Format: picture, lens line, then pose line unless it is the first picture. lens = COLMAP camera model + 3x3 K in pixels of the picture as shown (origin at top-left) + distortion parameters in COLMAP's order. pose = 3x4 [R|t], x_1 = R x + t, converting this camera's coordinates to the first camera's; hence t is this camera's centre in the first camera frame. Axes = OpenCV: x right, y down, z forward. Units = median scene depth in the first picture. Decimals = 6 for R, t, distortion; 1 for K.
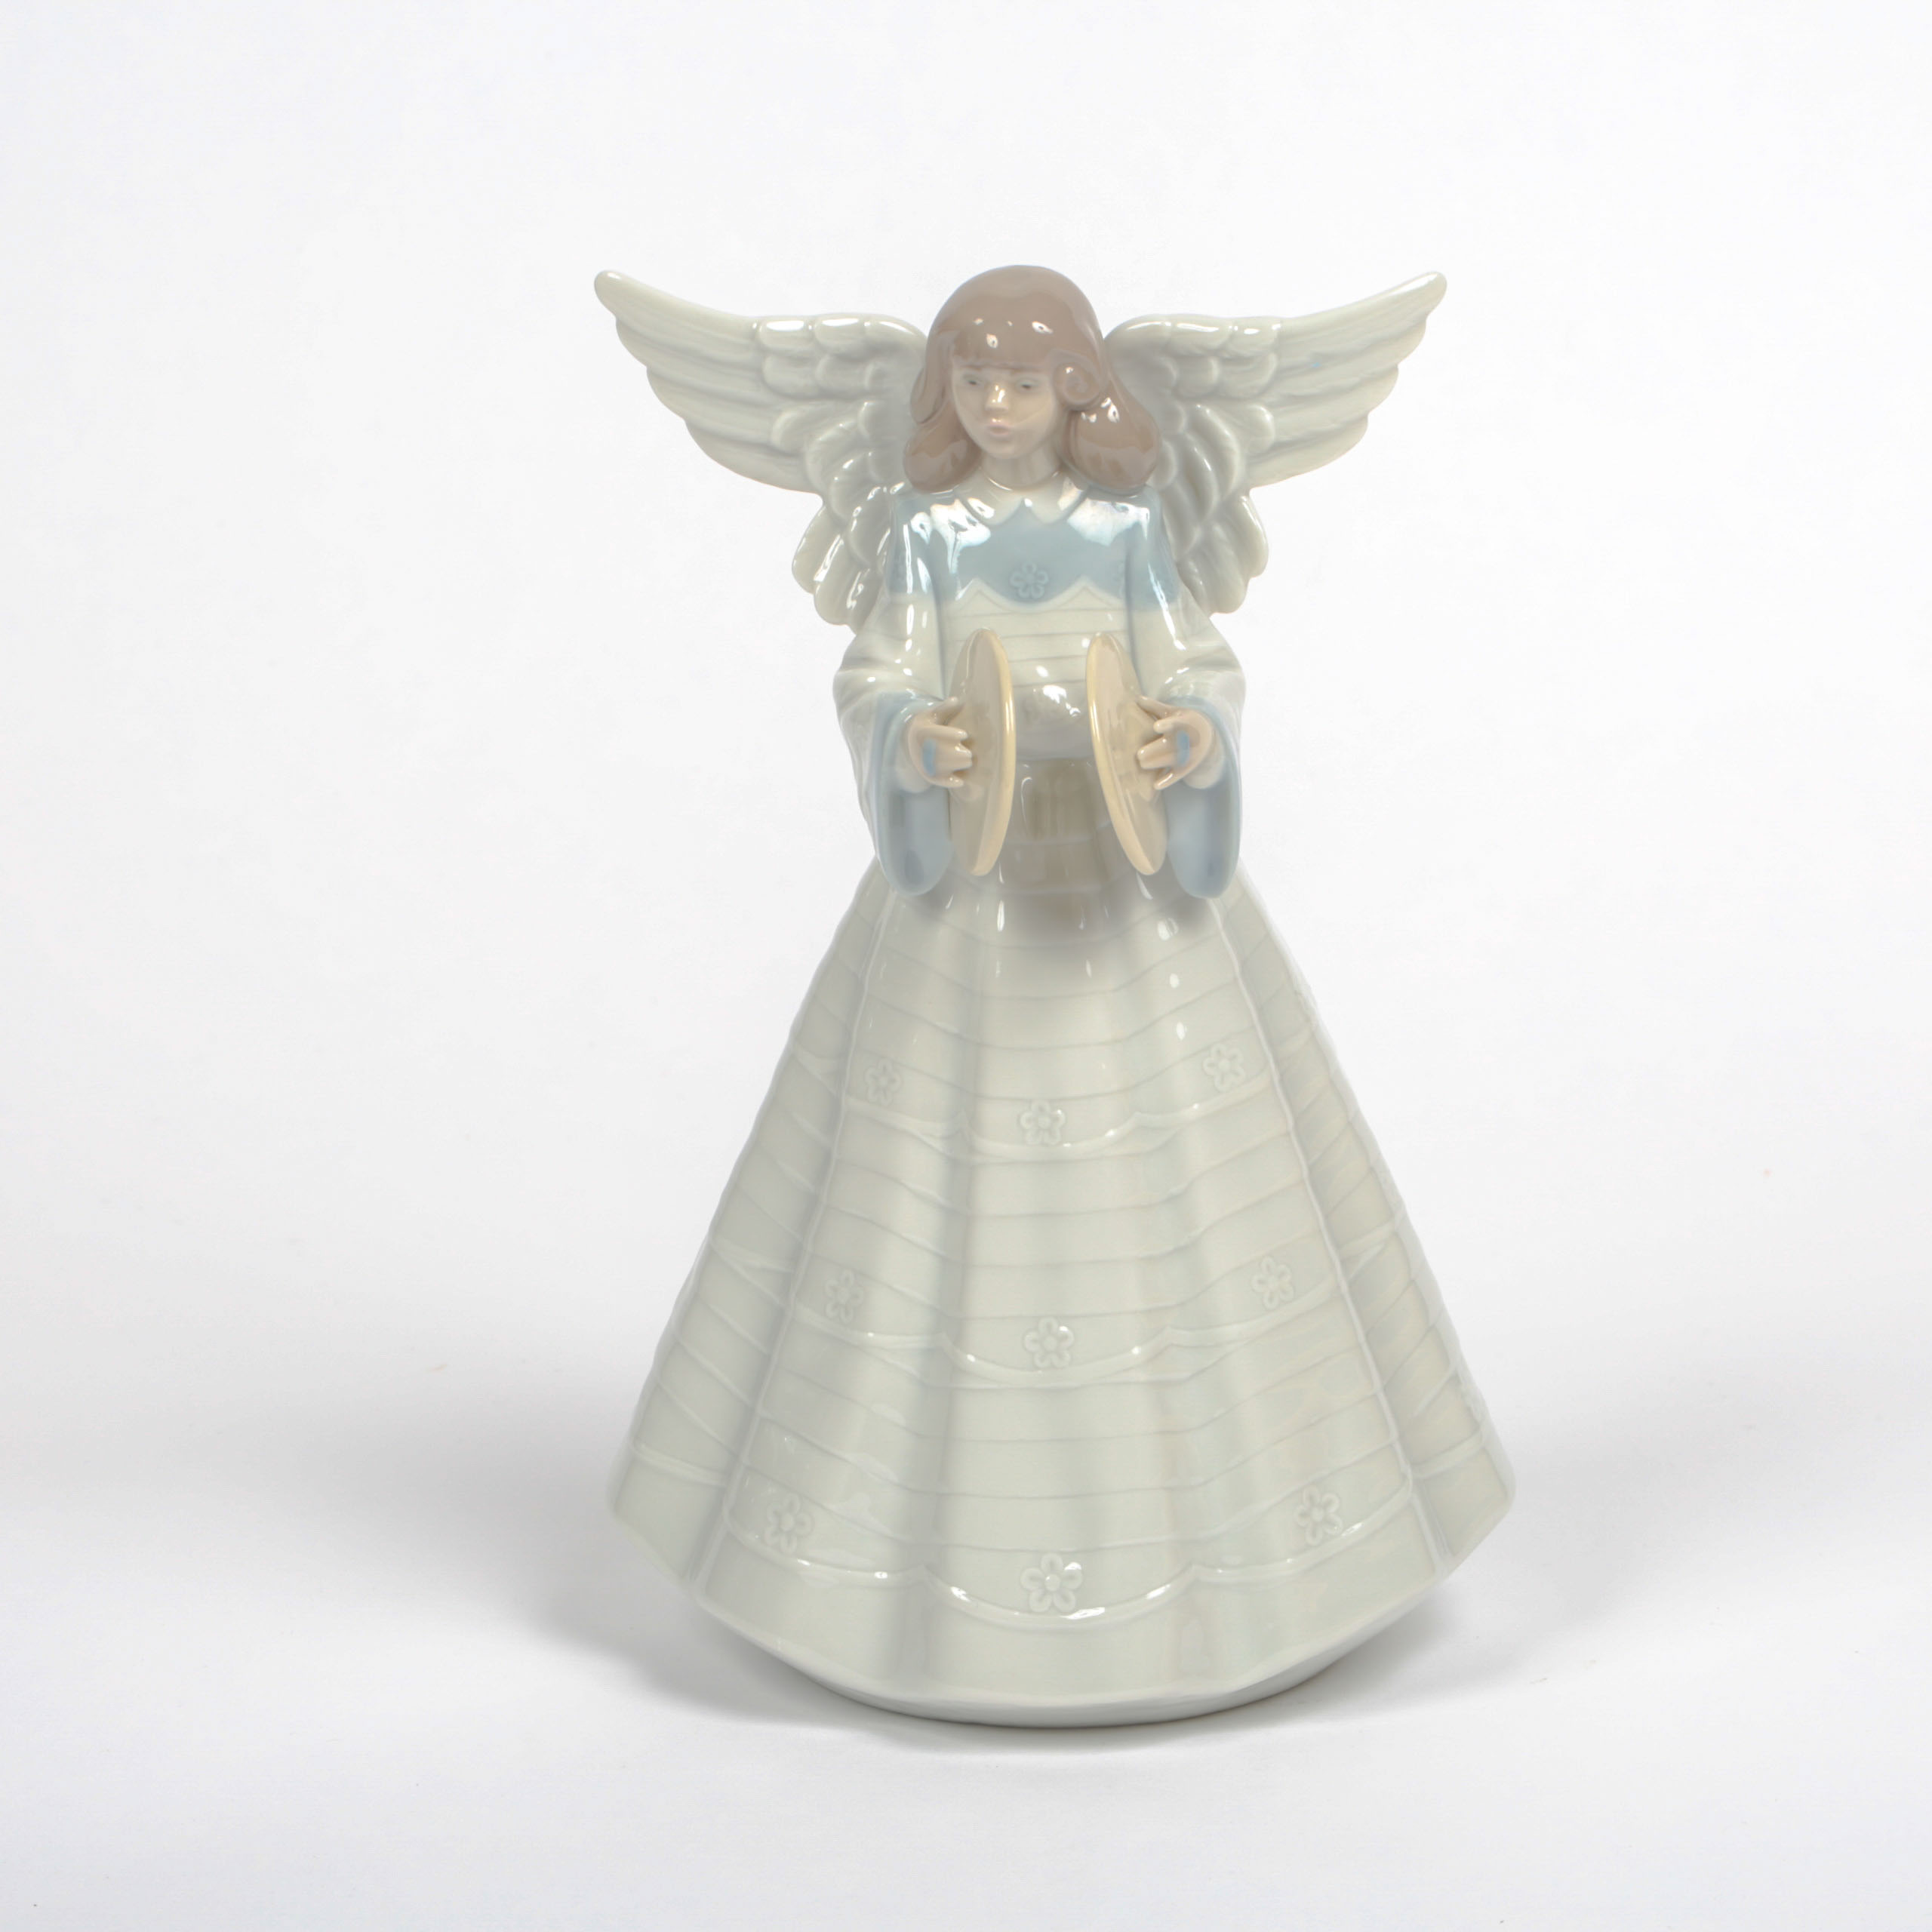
lens RADIAL K [[10135.8, 0, 964.3], [0, 10135.8, 967.4], [0, 0, 1]] dist [0.013352, 0.000000]
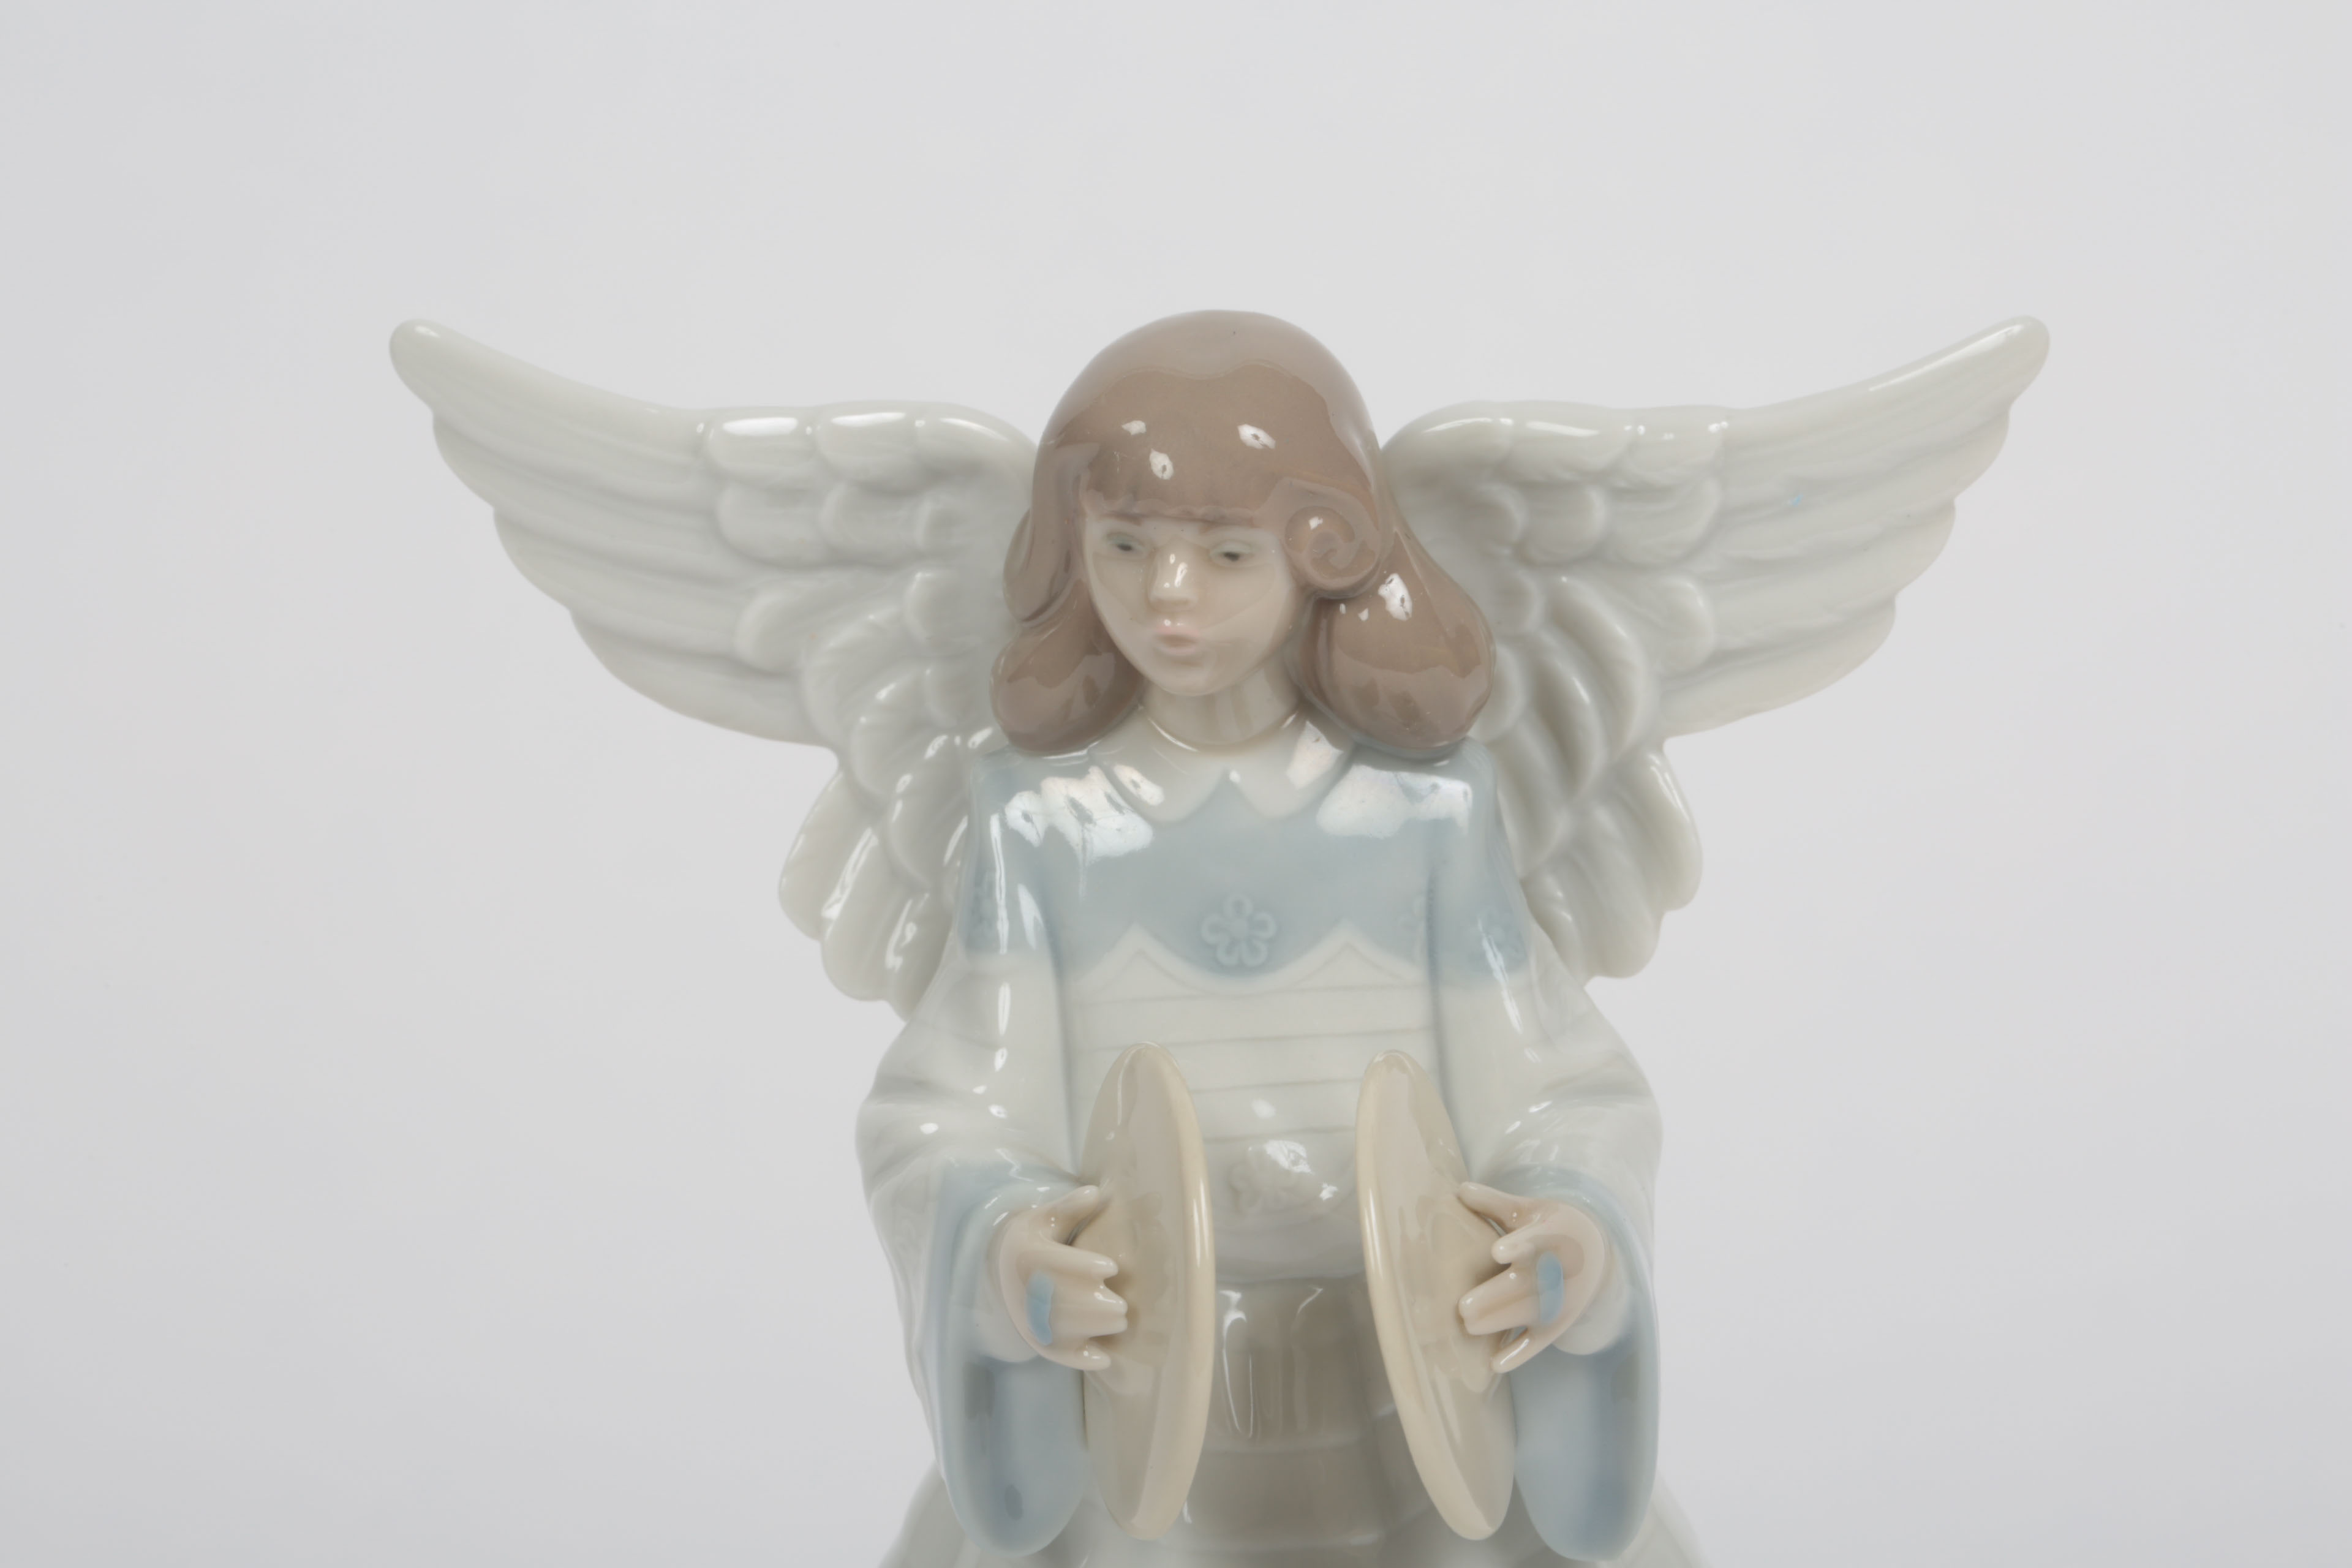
lens RADIAL K [[7799.6, 0, 1178.7], [0, 7799.6, 782.7], [0, 0, 1]] dist [0.053387, 0.000000]
pose [[0.999978, -0.005425, 0.003737, 0.001982], [0.005355, 0.999811, 0.018676, -0.052772], [-0.003838, -0.018656, 0.999819, 0.606288]]
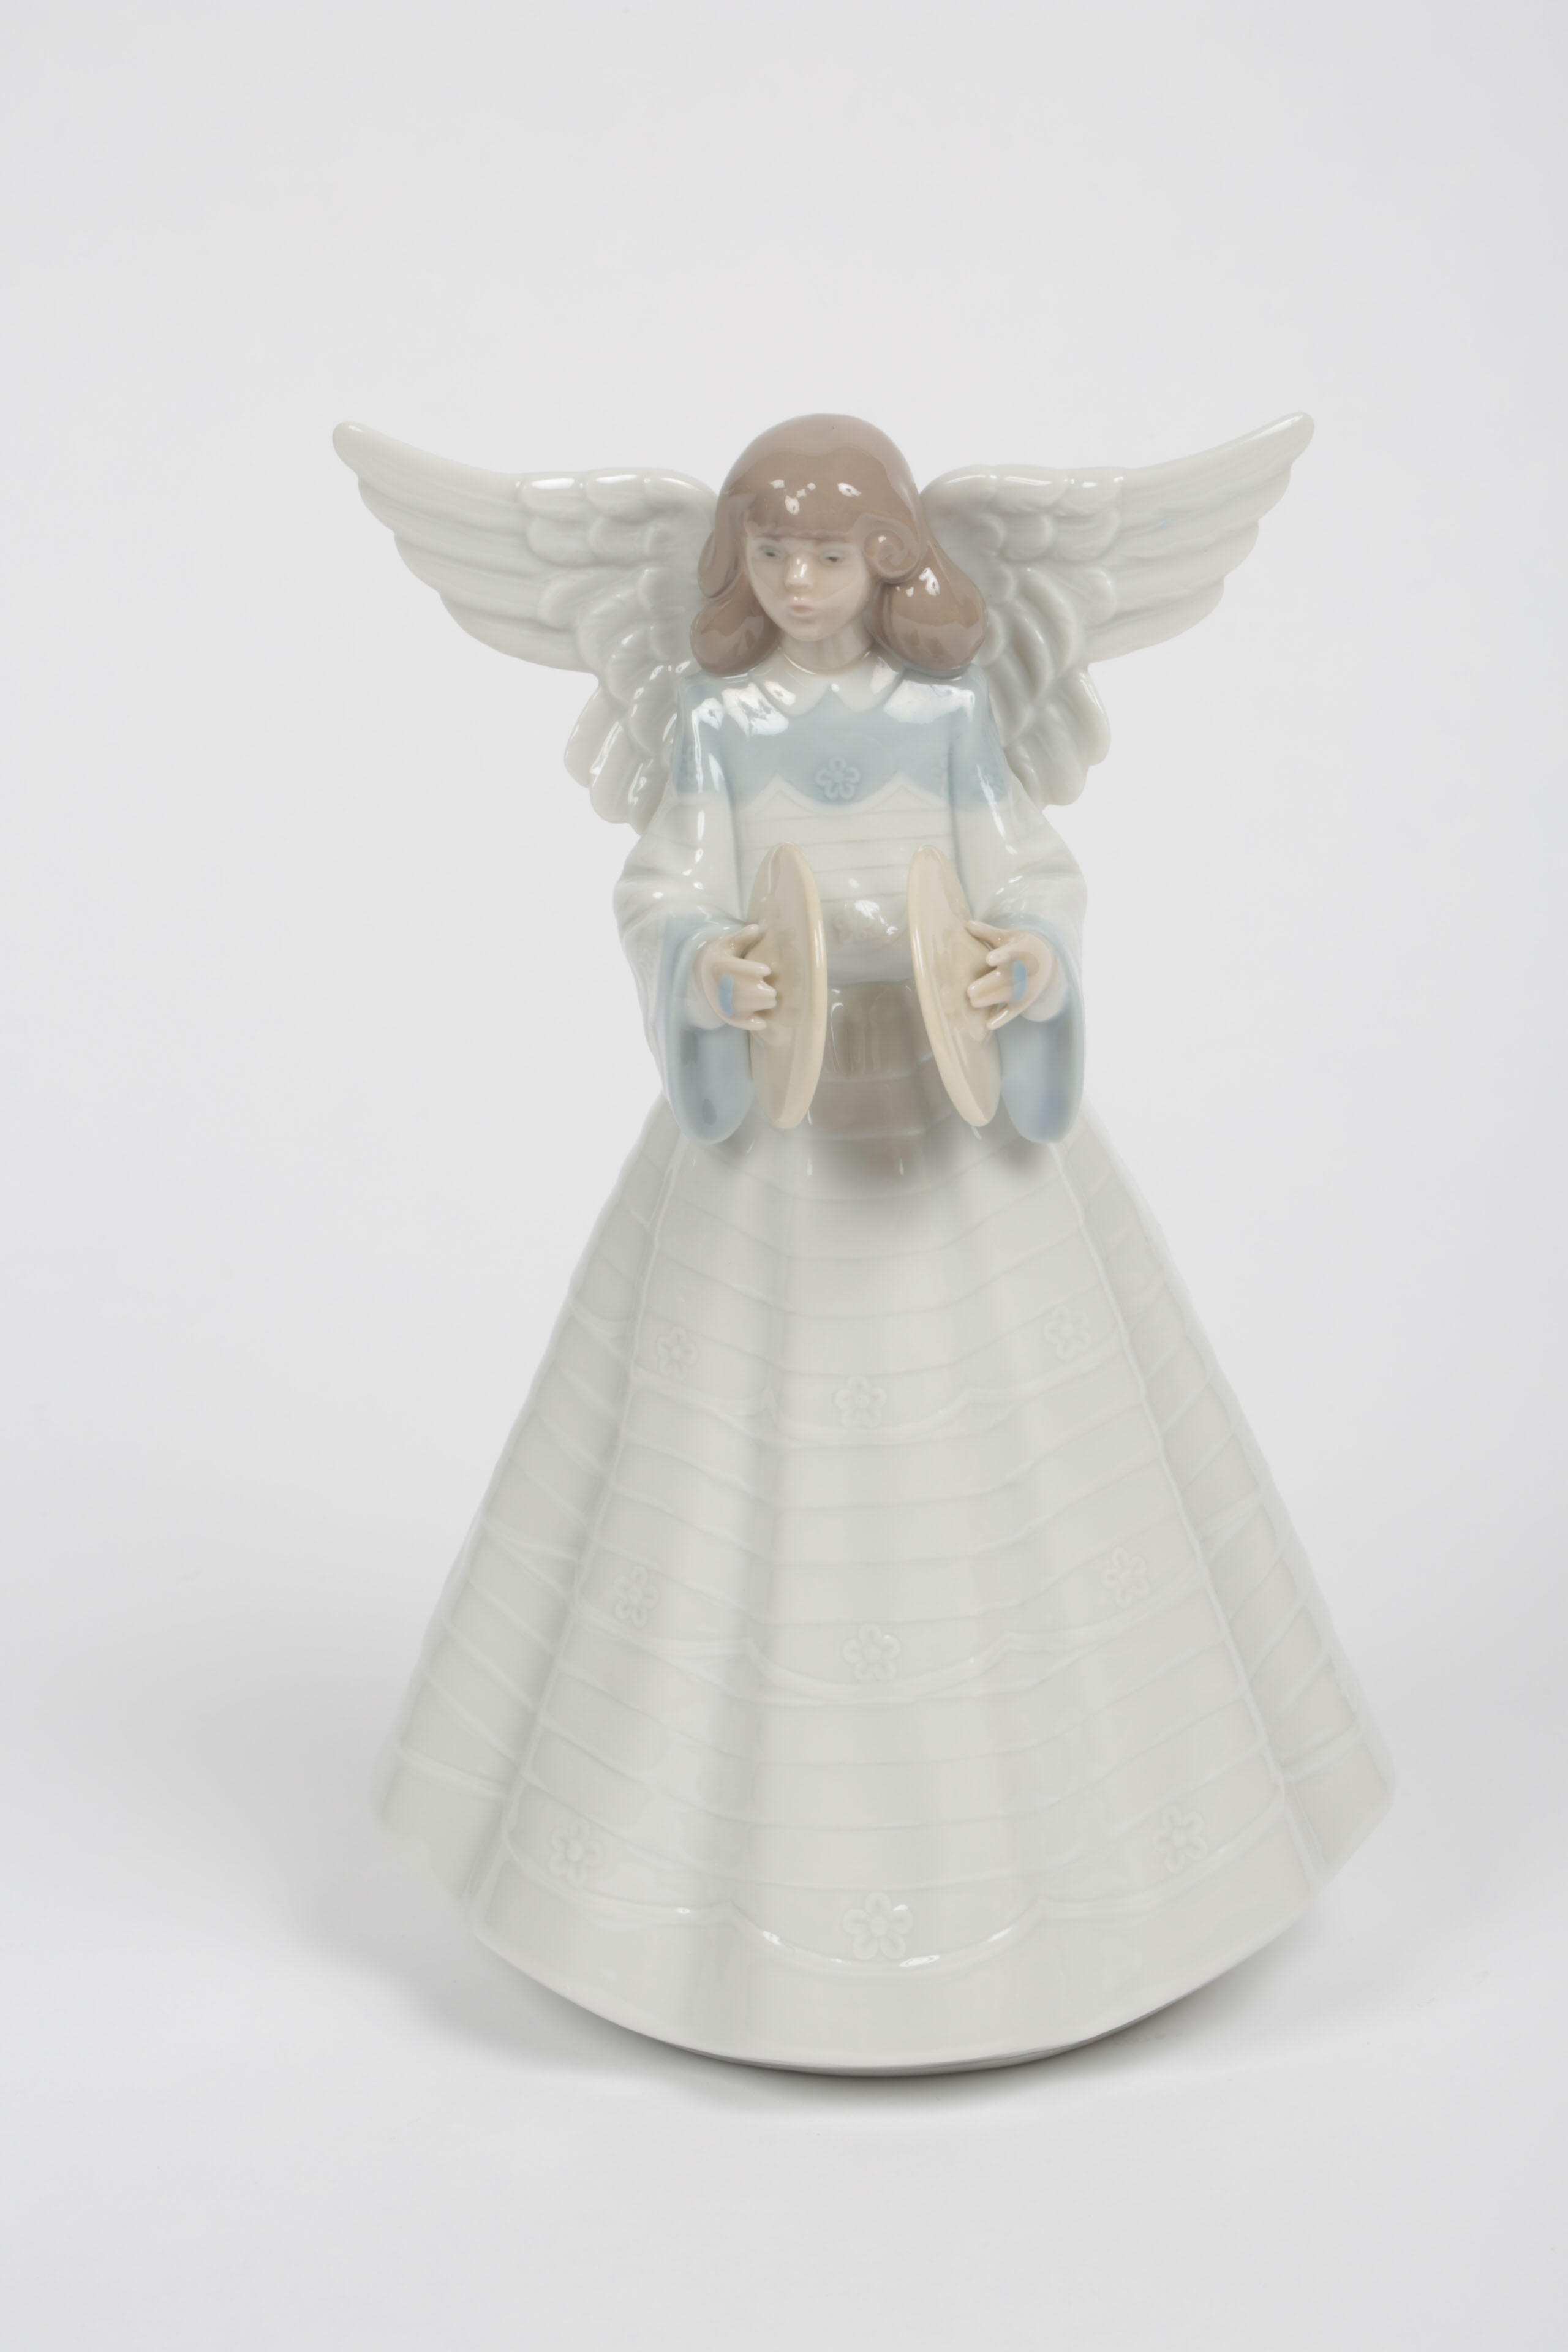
lens RADIAL K [[7799.6, 0, 671.3], [0, 7799.6, 1135.9], [0, 0, 1]] dist [0.053387, 0.000000]
pose [[0.999900, -0.013406, -0.004392, -0.005313], [0.013680, 0.997462, 0.069872, -0.054352], [0.003444, -0.069925, 0.997546, 0.329210]]
